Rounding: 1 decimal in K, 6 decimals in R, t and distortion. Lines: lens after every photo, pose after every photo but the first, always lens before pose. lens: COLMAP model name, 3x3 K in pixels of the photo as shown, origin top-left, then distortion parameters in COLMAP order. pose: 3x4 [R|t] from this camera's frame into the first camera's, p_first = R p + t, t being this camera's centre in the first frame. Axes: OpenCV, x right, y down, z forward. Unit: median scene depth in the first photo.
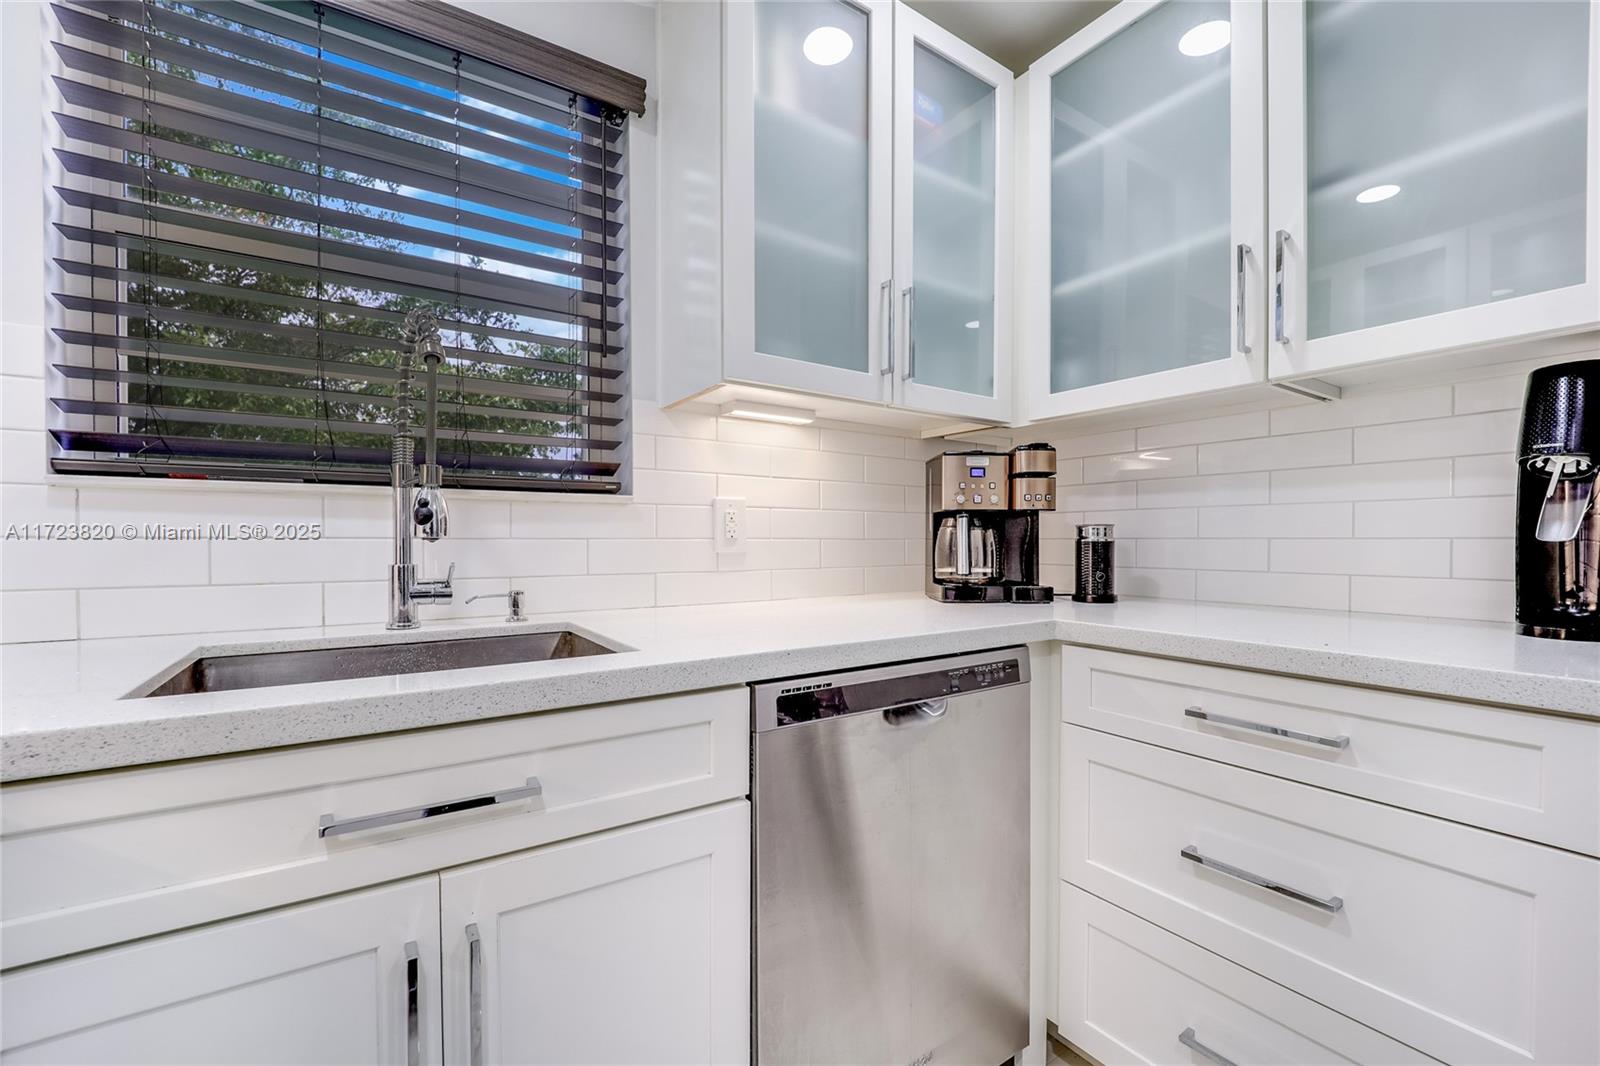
lens RADIAL K [[645.1, 0, 786.1], [0, 645.1, 551.5], [0, 0, 1]] dist [-0.012649, -0.000277]
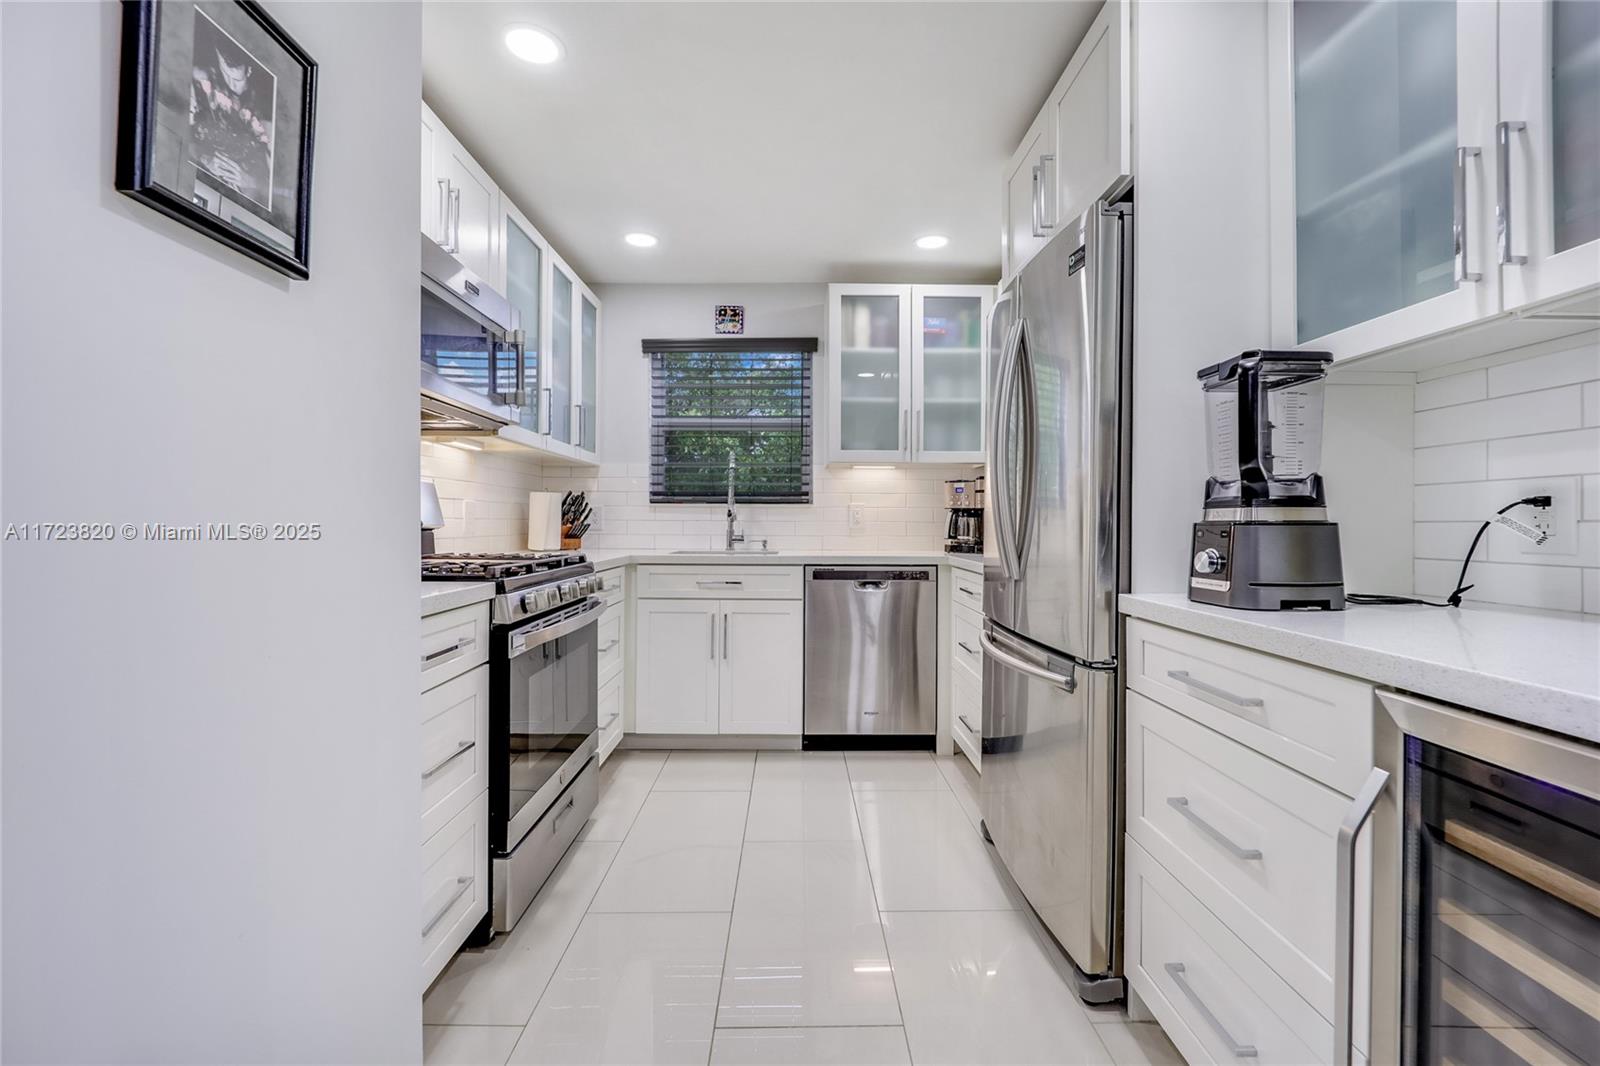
lens RADIAL K [[645.1, 0, 804.1], [0, 645.1, 526.9], [0, 0, 1]] dist [-0.012649, -0.000277]
pose [[0.842105, 0.005273, -0.539288, 1.257832], [-0.013610, 0.999842, -0.011476, 0.034426], [0.539142, 0.017004, 0.842043, -1.300233]]
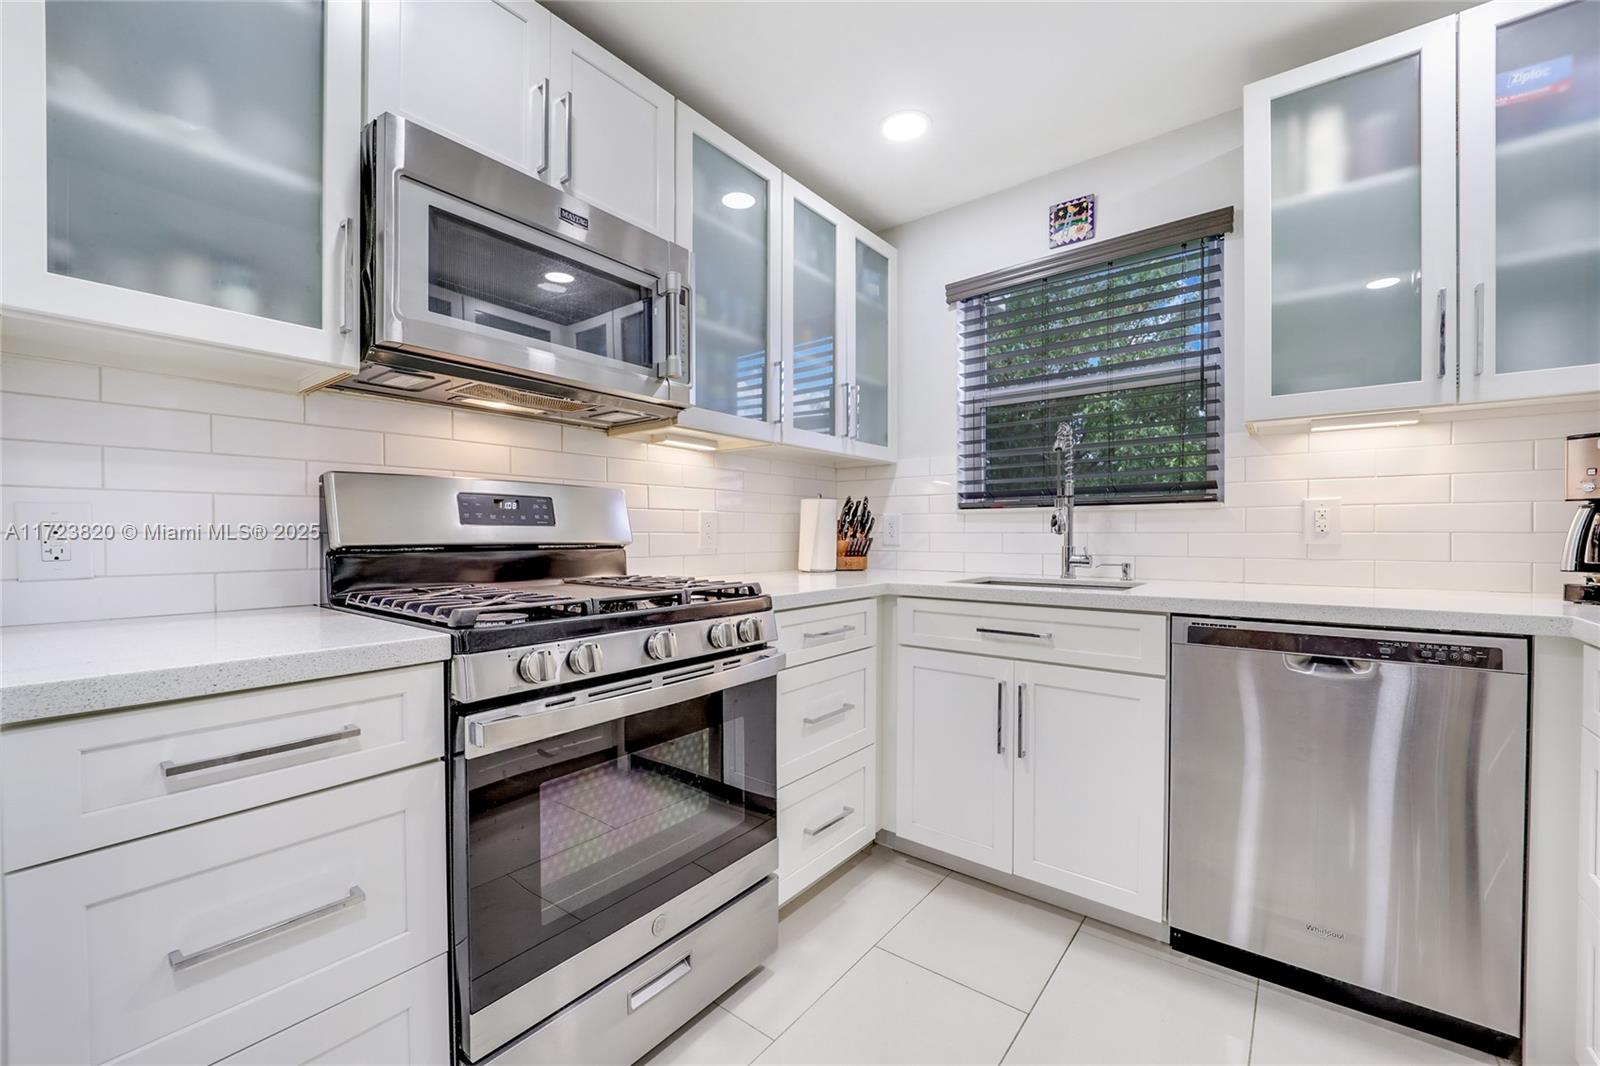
lens RADIAL K [[645.1, 0, 802.3], [0, 645.1, 547.0], [0, 0, 1]] dist [-0.012649, -0.000277]
pose [[0.313269, 0.017079, -0.949511, 0.953253], [-0.016757, 0.999782, 0.012455, 0.010769], [0.949517, 0.012010, 0.313487, -0.378787]]
